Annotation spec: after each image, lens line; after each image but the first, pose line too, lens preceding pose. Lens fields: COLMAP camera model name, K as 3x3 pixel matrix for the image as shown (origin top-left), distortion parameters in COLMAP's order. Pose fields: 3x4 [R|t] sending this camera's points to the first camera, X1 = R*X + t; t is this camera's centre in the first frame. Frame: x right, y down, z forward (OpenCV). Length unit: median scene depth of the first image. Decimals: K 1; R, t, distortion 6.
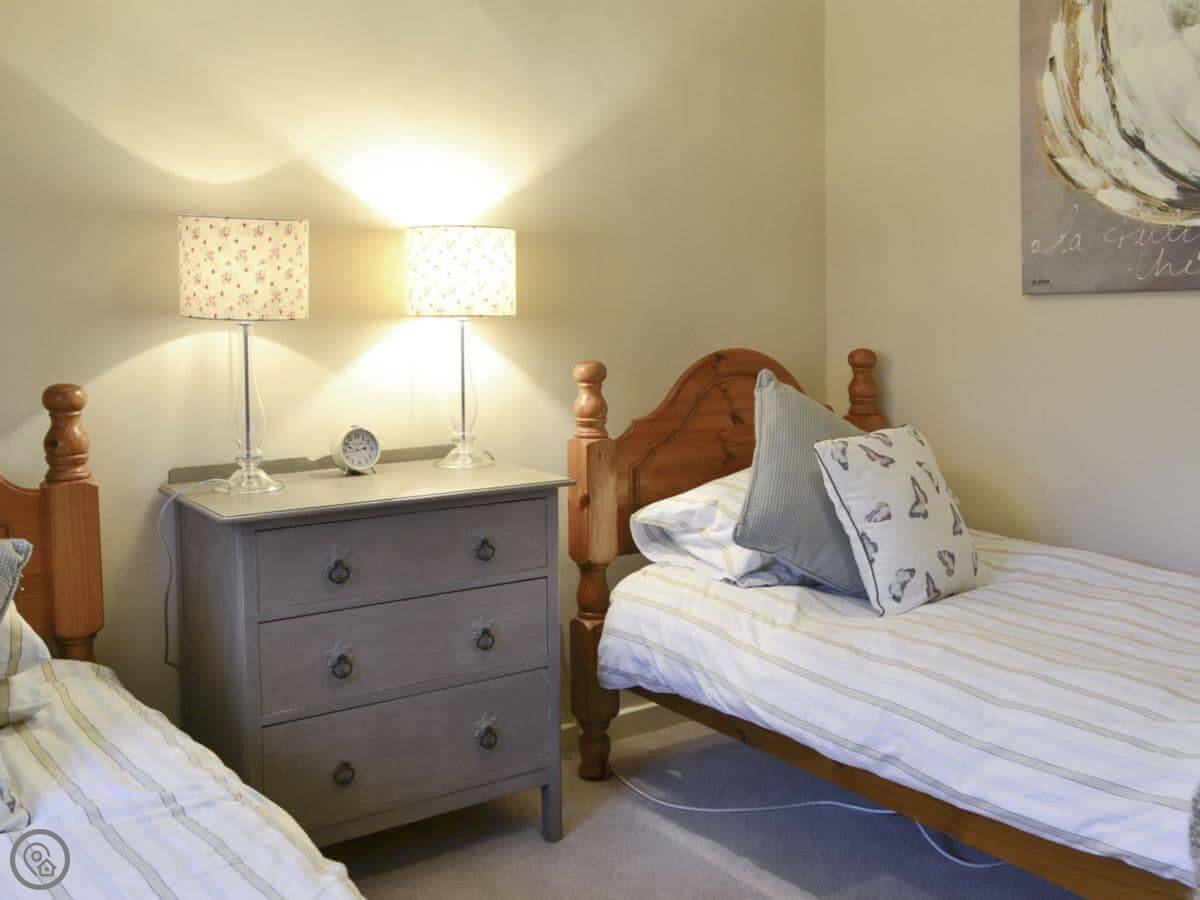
lens RADIAL K [[1201.8, 0, 600.0], [0, 1201.8, 450.0], [0, 0, 1]] dist [-0.009946, -0.006391]
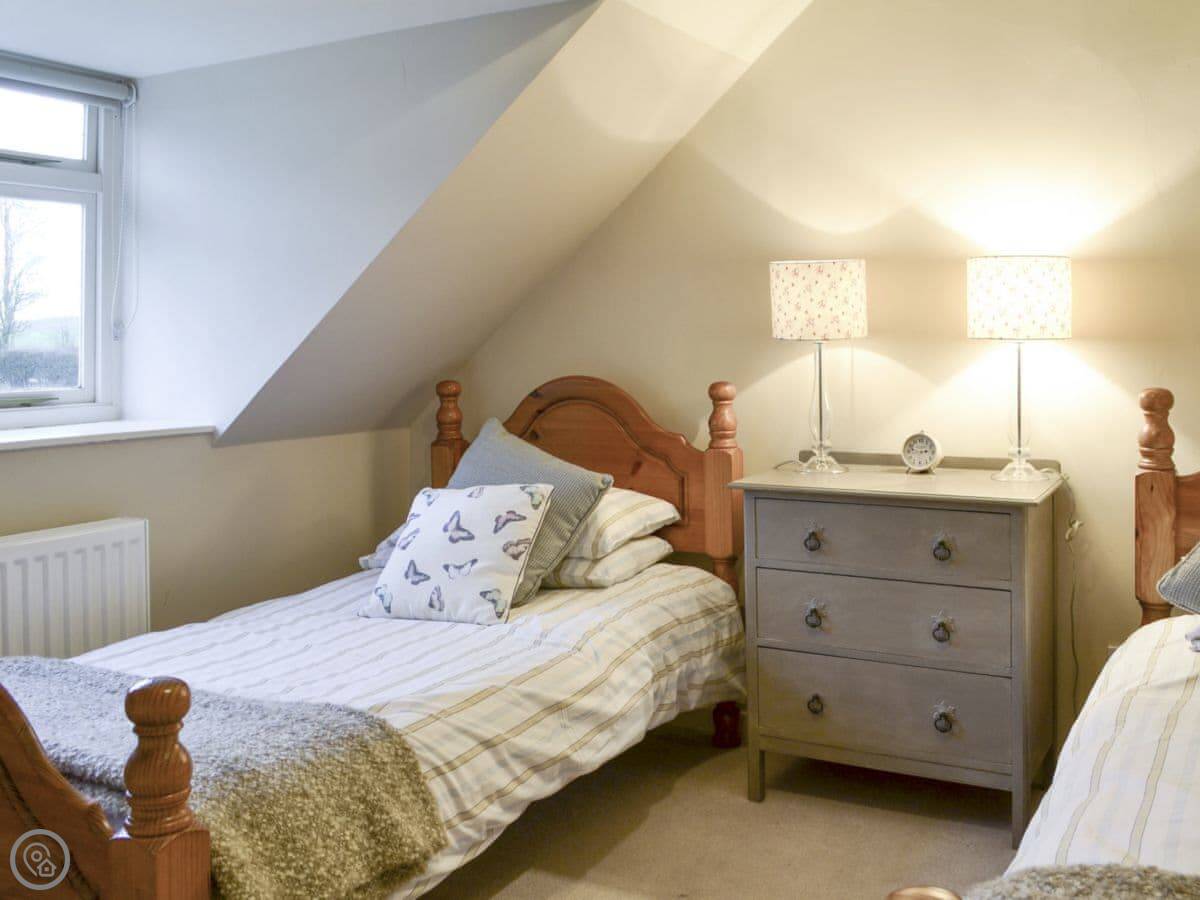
lens RADIAL K [[1201.8, 0, 600.0], [0, 1201.8, 450.0], [0, 0, 1]] dist [-0.009946, -0.006391]
pose [[0.431690, 0.100088, -0.896452, 0.747579], [-0.100081, 0.993003, 0.062673, -0.046581], [0.896453, 0.062662, 0.438687, 0.226313]]
